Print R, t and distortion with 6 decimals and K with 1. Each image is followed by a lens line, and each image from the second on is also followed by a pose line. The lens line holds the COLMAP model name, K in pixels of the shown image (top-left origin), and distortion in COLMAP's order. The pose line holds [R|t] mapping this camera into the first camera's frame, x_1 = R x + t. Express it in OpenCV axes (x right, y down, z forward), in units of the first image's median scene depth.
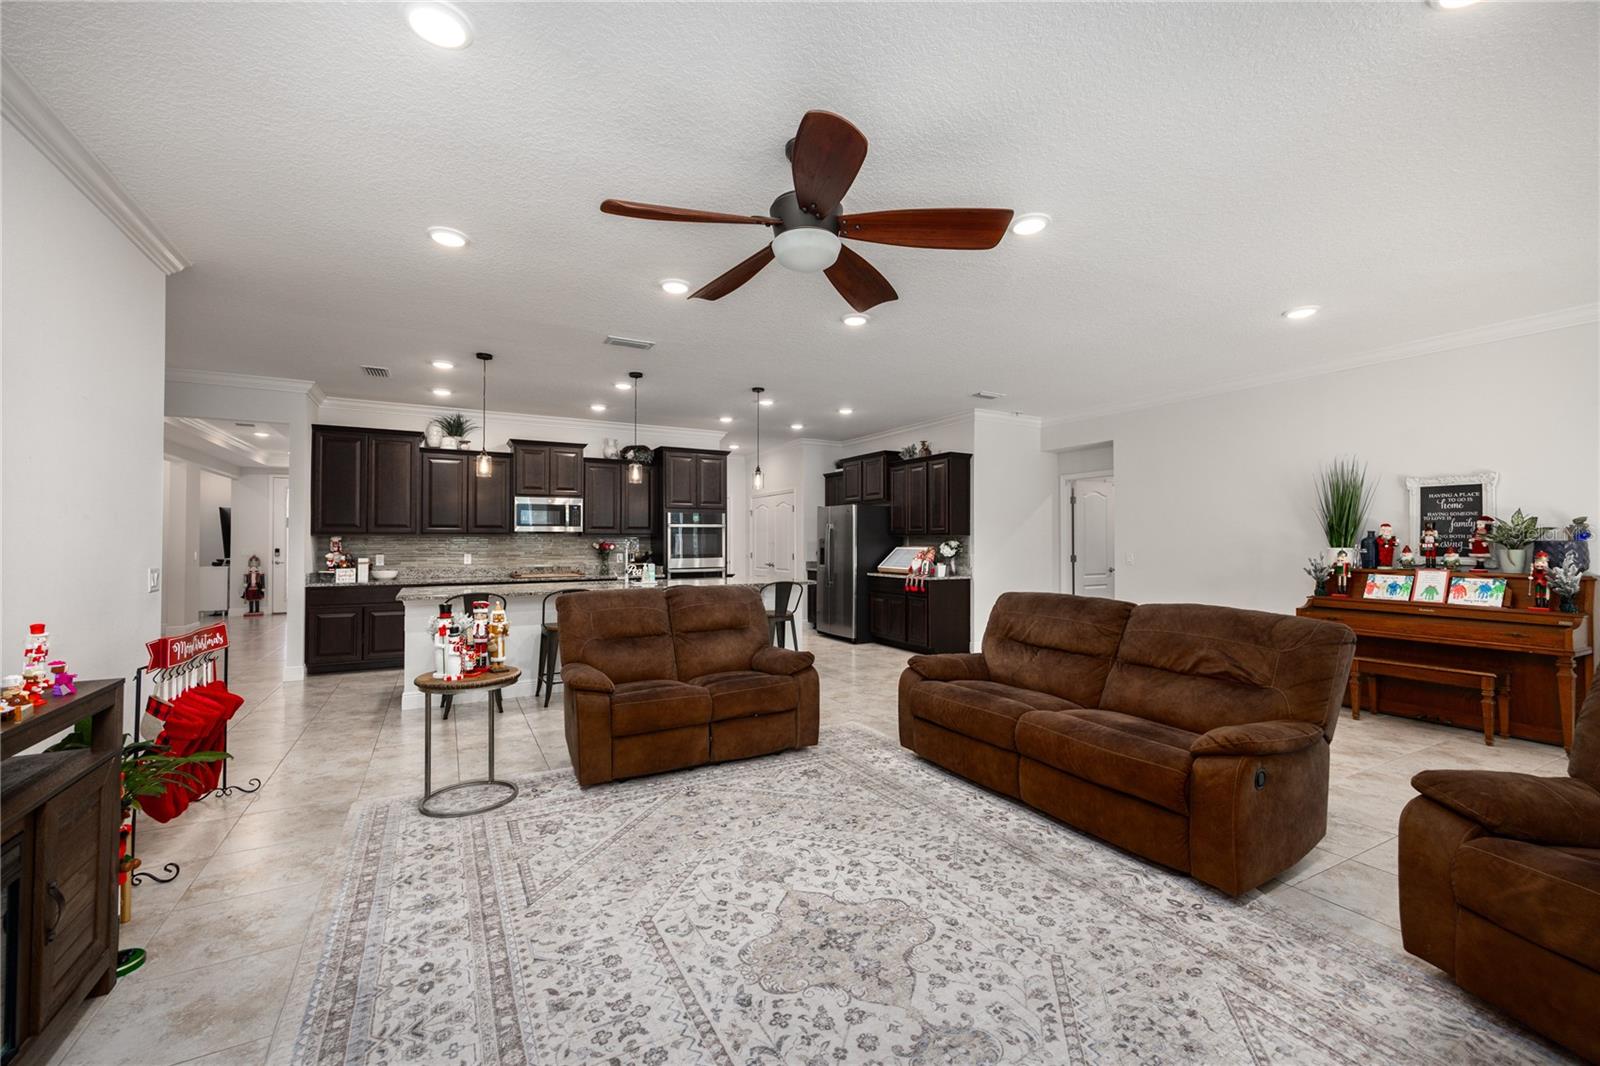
lens RADIAL K [[643.1, 0, 805.2], [0, 643.1, 537.3], [0, 0, 1]] dist [0.009746, -0.001197]
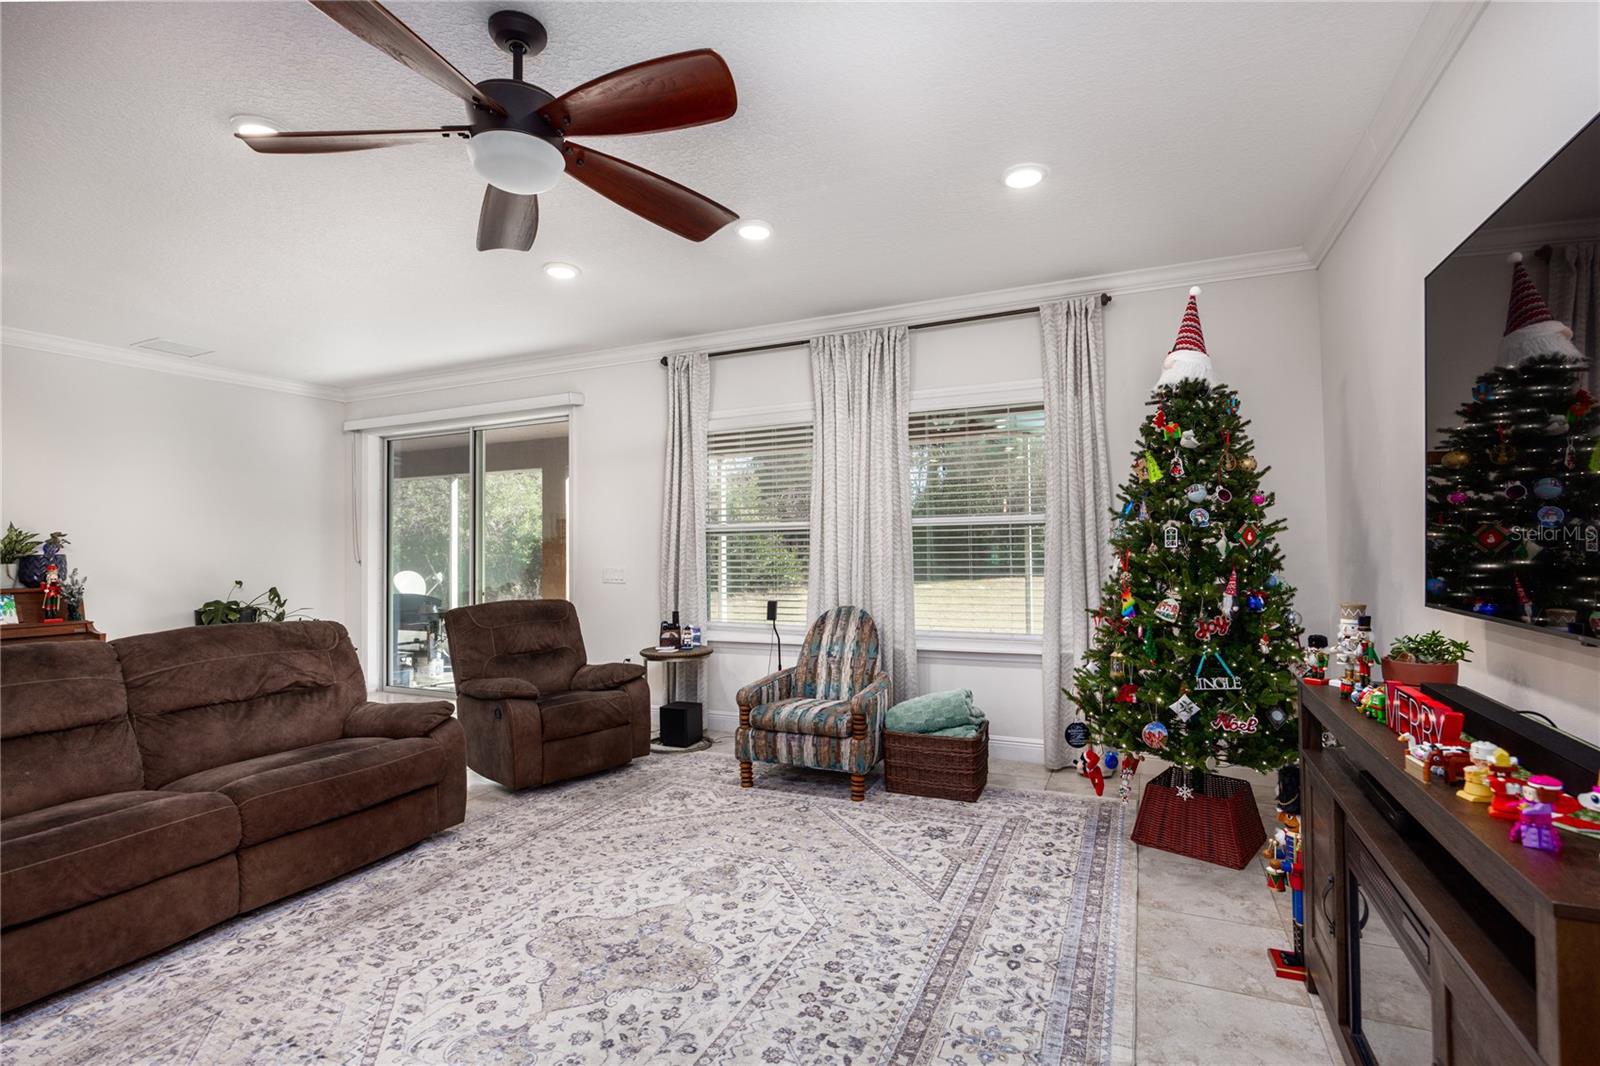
lens RADIAL K [[742.1, 0, 802.4], [0, 742.1, 531.0], [0, 0, 1]] dist [-0.008377, -0.000623]
pose [[-0.589197, 0.026271, 0.807562, -0.828912], [0.005991, 0.999586, -0.028147, 0.012488], [-0.807967, -0.011746, -0.589110, 1.158548]]
